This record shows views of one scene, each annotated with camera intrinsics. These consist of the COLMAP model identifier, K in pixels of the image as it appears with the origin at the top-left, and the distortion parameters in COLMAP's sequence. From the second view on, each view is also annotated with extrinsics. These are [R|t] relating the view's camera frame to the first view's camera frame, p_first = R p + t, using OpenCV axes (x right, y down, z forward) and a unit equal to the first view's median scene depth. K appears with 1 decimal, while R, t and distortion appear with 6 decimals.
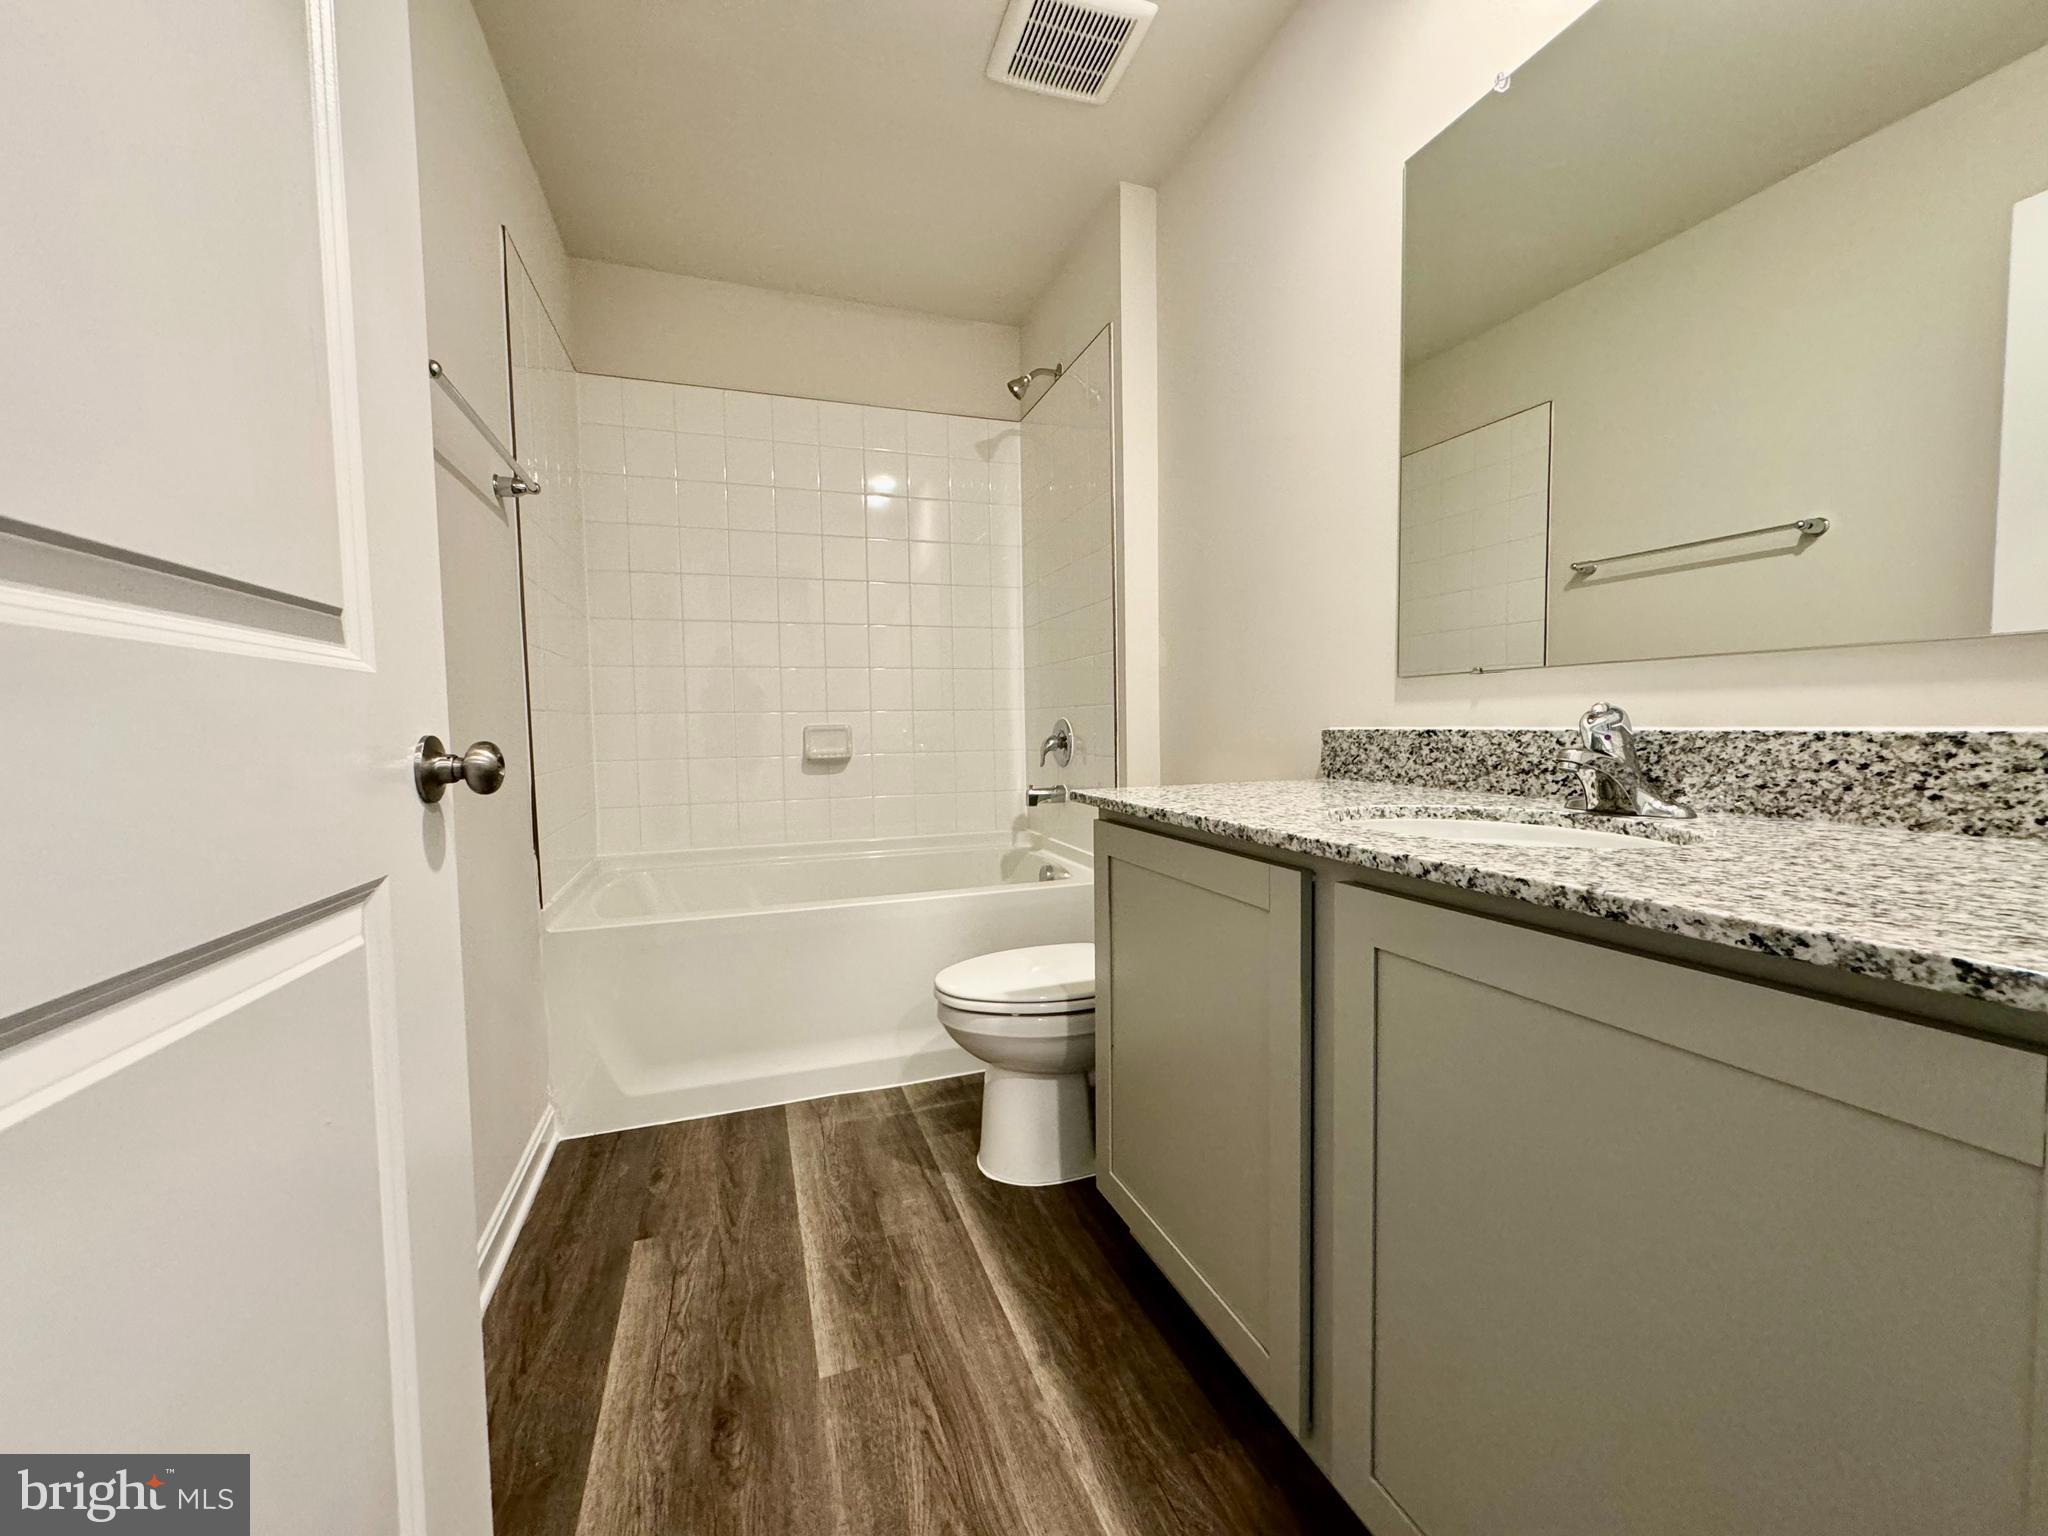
lens RADIAL K [[821.5, 0, 1015.9], [0, 821.5, 766.4], [0, 0, 1]] dist [0.004087, -0.000407]
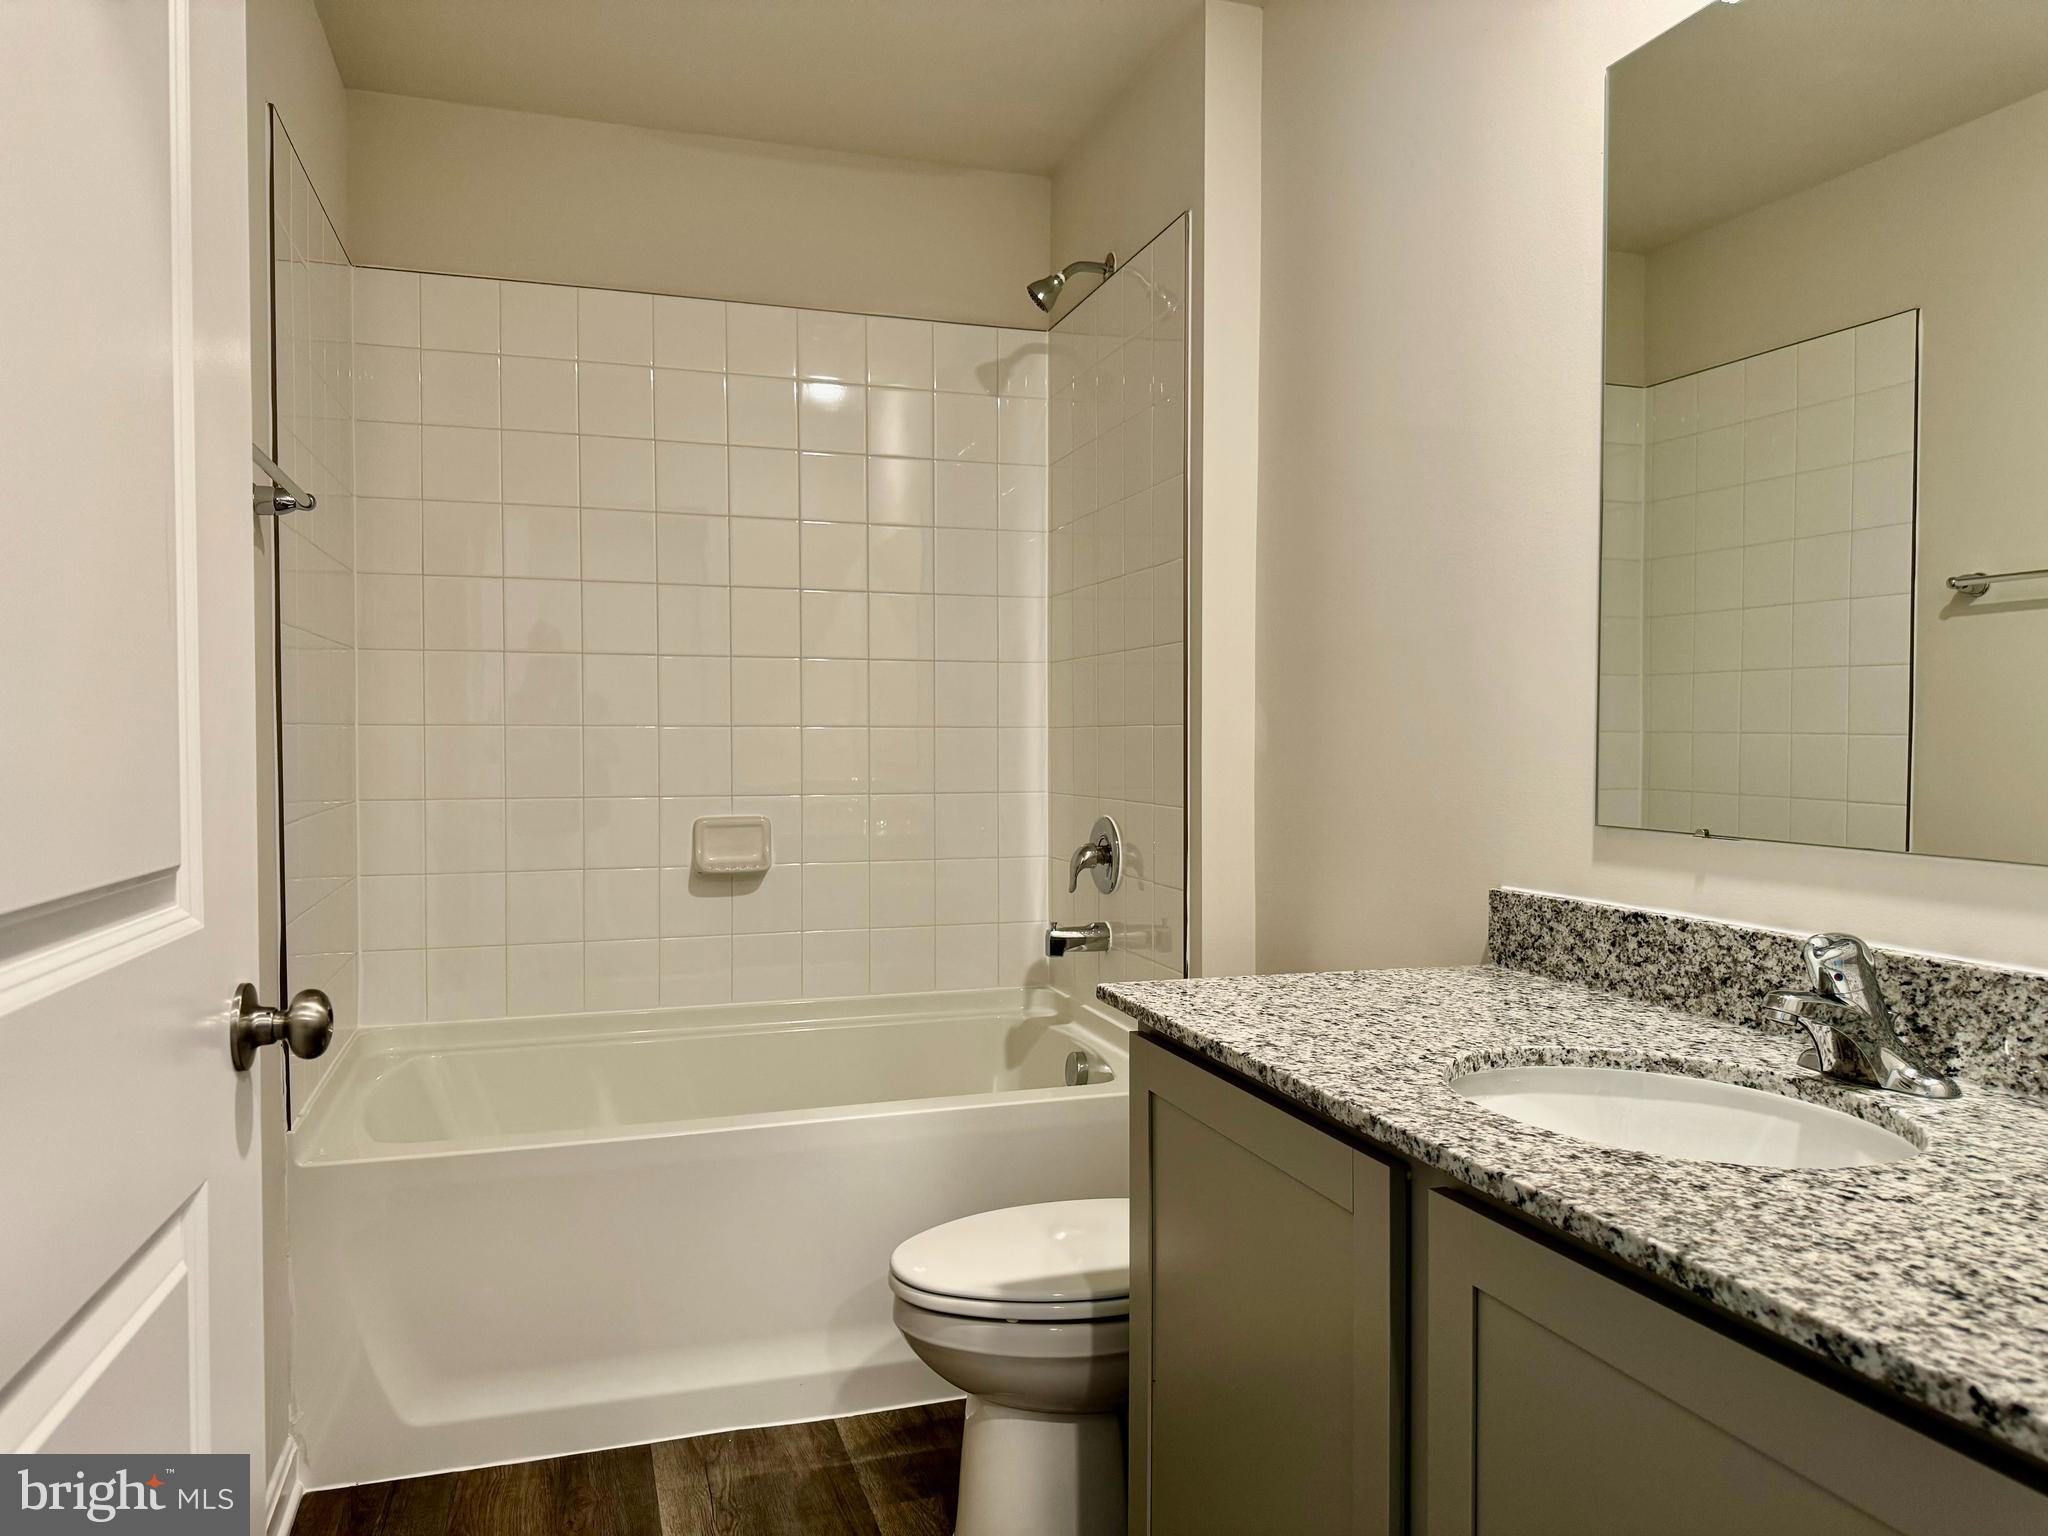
lens RADIAL K [[1459.9, 0, 1010.5], [0, 1459.9, 769.5], [0, 0, 1]] dist [0.030216, -0.031150]
pose [[0.999492, 0.017772, -0.026474, 0.021003], [-0.018609, 0.999324, -0.031697, -0.095975], [0.025893, 0.032174, 0.999147, -0.173496]]
